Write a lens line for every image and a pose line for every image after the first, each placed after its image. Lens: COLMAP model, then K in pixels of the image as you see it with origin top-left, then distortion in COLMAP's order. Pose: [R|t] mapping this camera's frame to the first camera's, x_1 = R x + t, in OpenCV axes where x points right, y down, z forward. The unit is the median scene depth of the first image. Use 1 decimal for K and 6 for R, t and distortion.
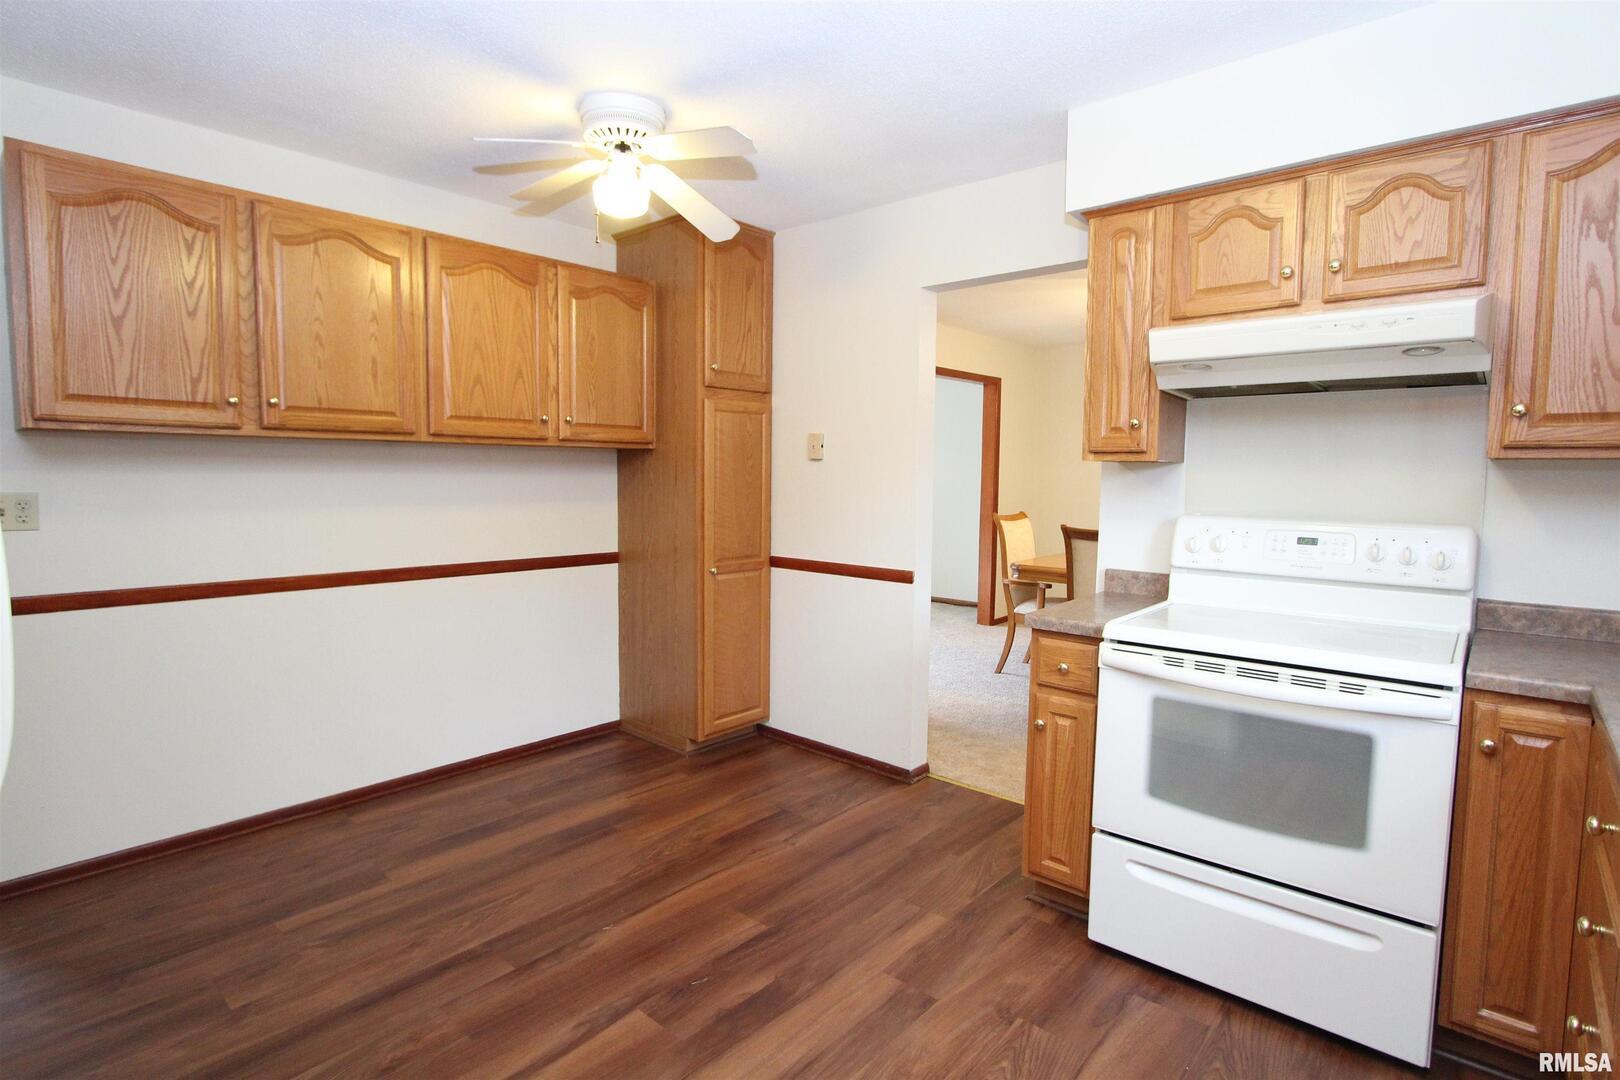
lens RADIAL K [[796.3, 0, 802.5], [0, 796.3, 536.3], [0, 0, 1]] dist [-0.028297, 0.007758]
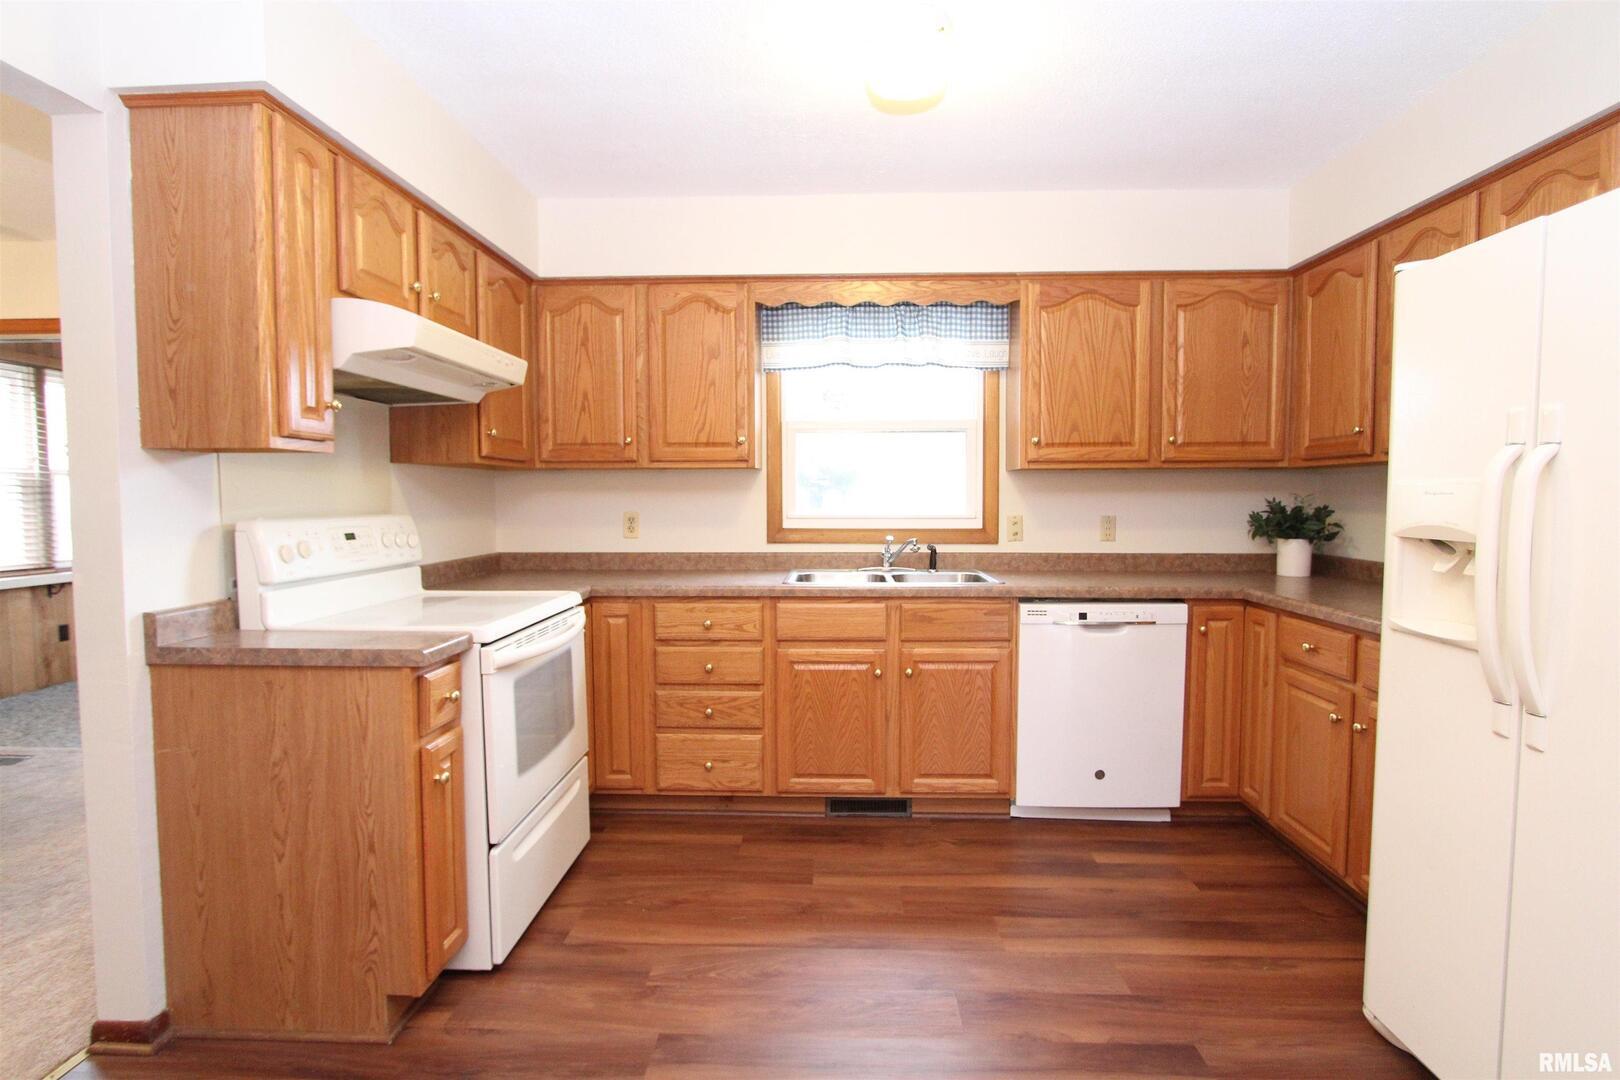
lens RADIAL K [[796.3, 0, 802.5], [0, 796.3, 536.3], [0, 0, 1]] dist [-0.028297, 0.007758]
pose [[-0.635824, -0.048024, 0.770338, -0.382549], [0.056034, 0.992557, 0.108127, -0.052230], [-0.769797, 0.111915, -0.628400, 0.860113]]
